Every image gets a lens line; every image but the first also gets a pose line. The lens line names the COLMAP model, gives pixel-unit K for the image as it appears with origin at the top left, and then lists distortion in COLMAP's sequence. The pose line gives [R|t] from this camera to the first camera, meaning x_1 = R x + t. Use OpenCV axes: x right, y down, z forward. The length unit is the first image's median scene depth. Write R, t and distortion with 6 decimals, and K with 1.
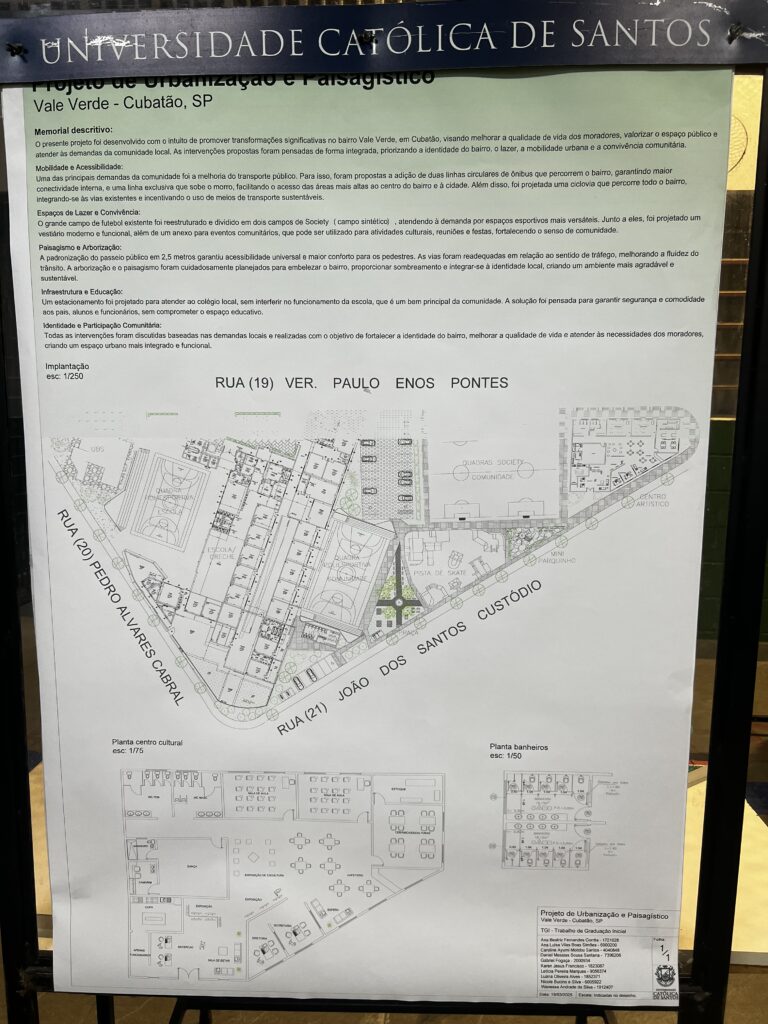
lens RADIAL K [[757.7, 0, 372.1], [0, 757.7, 513.5], [0, 0, 1]] dist [0.066908, -0.094495]
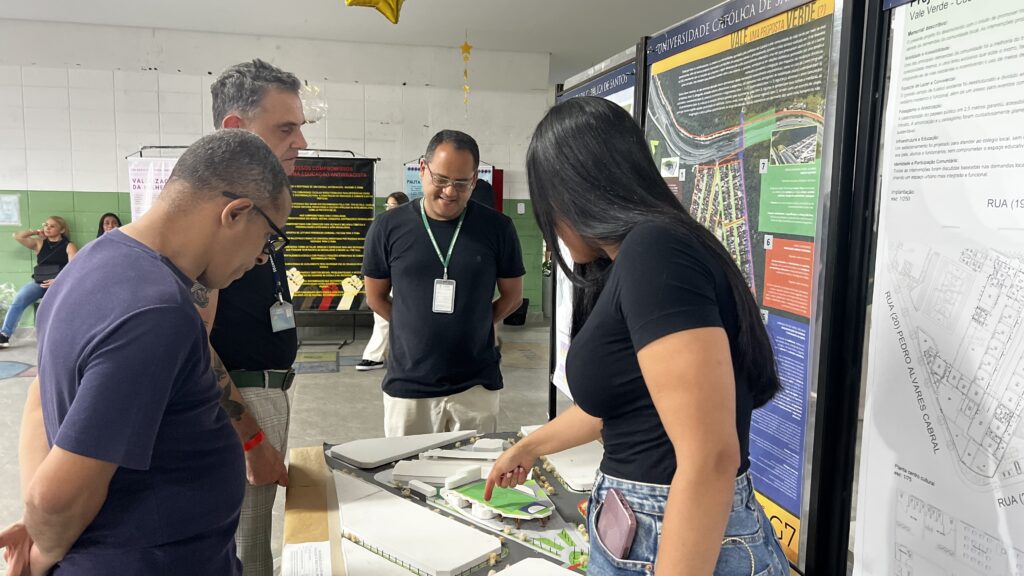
lens RADIAL K [[770.8, 0, 512.0], [0, 770.8, 288.0], [0, 0, 1]] dist [0.092410, -0.122211]
pose [[0.261660, 0.111948, -0.958646, 0.824120], [-0.151838, 0.985657, 0.073658, -0.011925], [0.953142, 0.126285, 0.274905, -0.074699]]
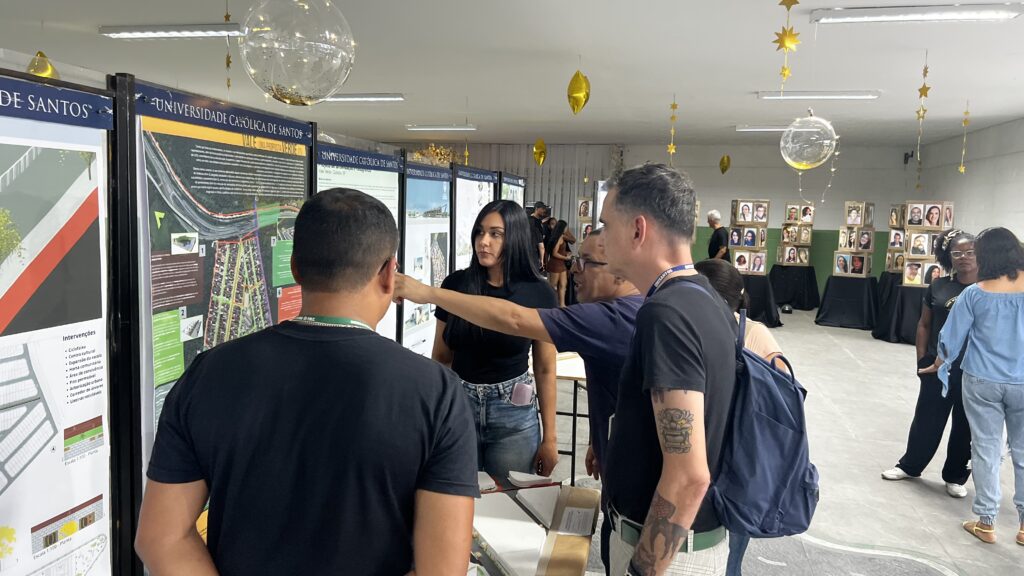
lens RADIAL K [[770.8, 0, 512.0], [0, 770.8, 288.0], [0, 0, 1]] dist [0.092410, -0.122211]
pose [[0.170531, -0.105426, 0.979696, -3.303431], [0.107018, 0.990360, 0.087945, -0.241601], [-0.979523, 0.089848, 0.180170, -0.285615]]
